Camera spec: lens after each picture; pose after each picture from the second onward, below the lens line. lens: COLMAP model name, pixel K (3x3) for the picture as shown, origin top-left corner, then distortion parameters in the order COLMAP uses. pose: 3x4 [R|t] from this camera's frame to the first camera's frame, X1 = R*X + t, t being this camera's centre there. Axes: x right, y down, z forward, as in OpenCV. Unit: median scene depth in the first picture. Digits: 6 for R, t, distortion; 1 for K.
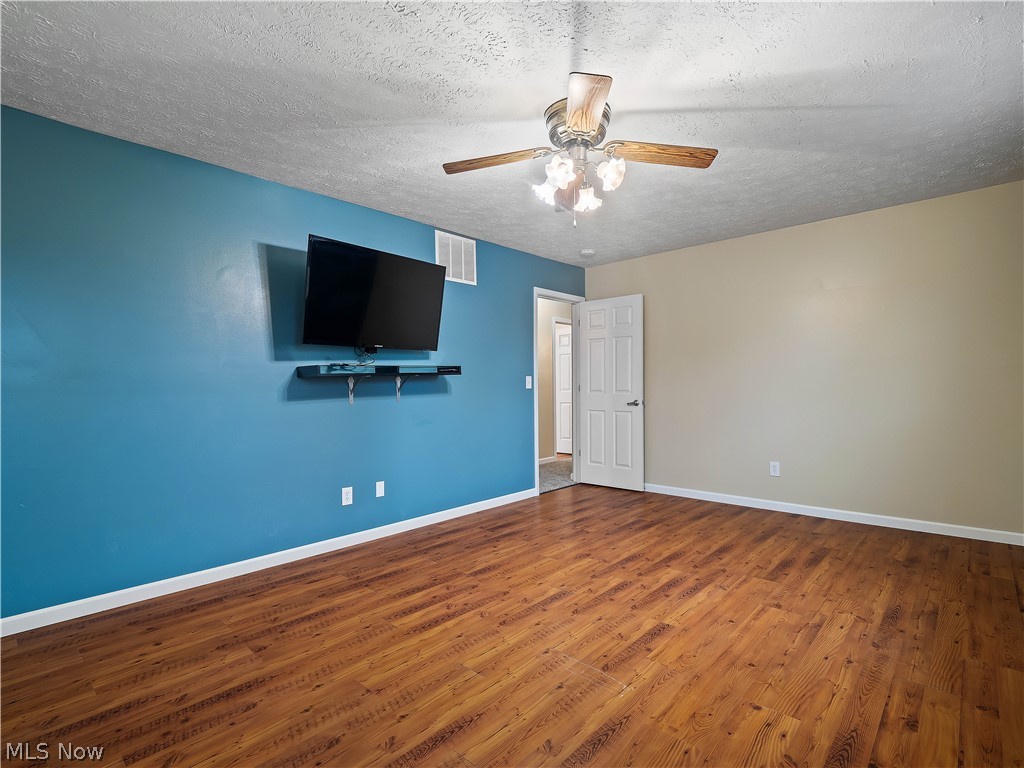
lens RADIAL K [[501.4, 0, 517.3], [0, 501.4, 390.3], [0, 0, 1]] dist [-0.000050, -0.002321]
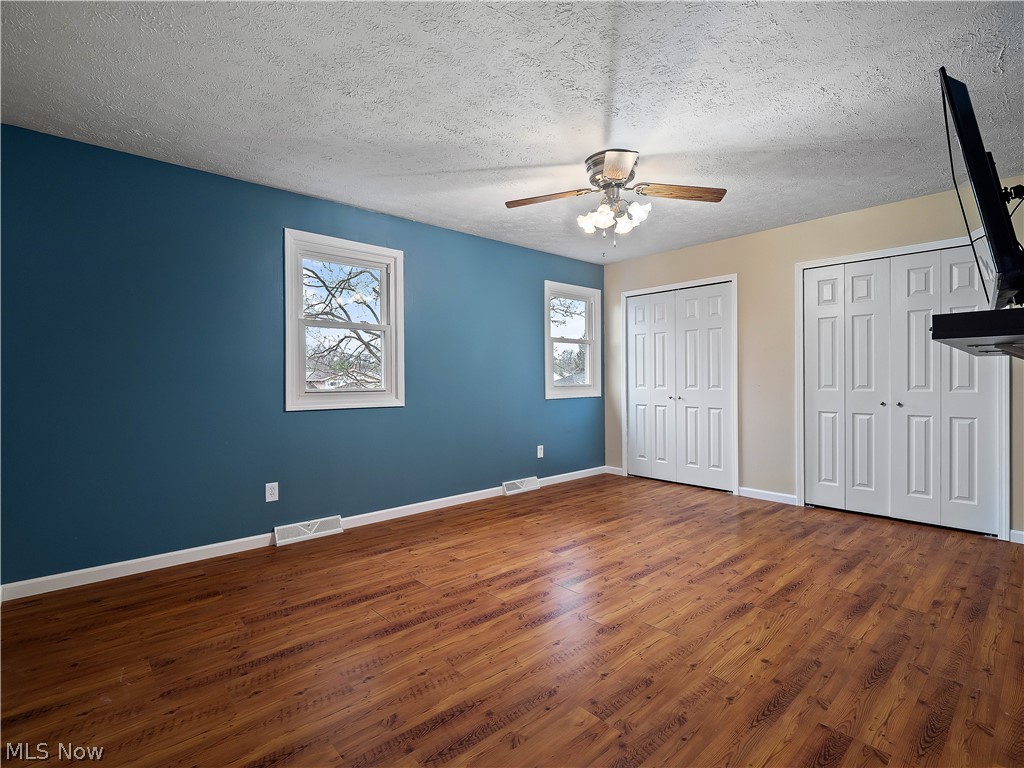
lens RADIAL K [[501.4, 0, 517.3], [0, 501.4, 390.3], [0, 0, 1]] dist [-0.000050, -0.002321]
pose [[-0.995917, 0.018822, 0.088286, 0.229388], [0.021566, 0.999310, 0.030235, -0.017009], [-0.087656, 0.032016, -0.995636, 2.034086]]
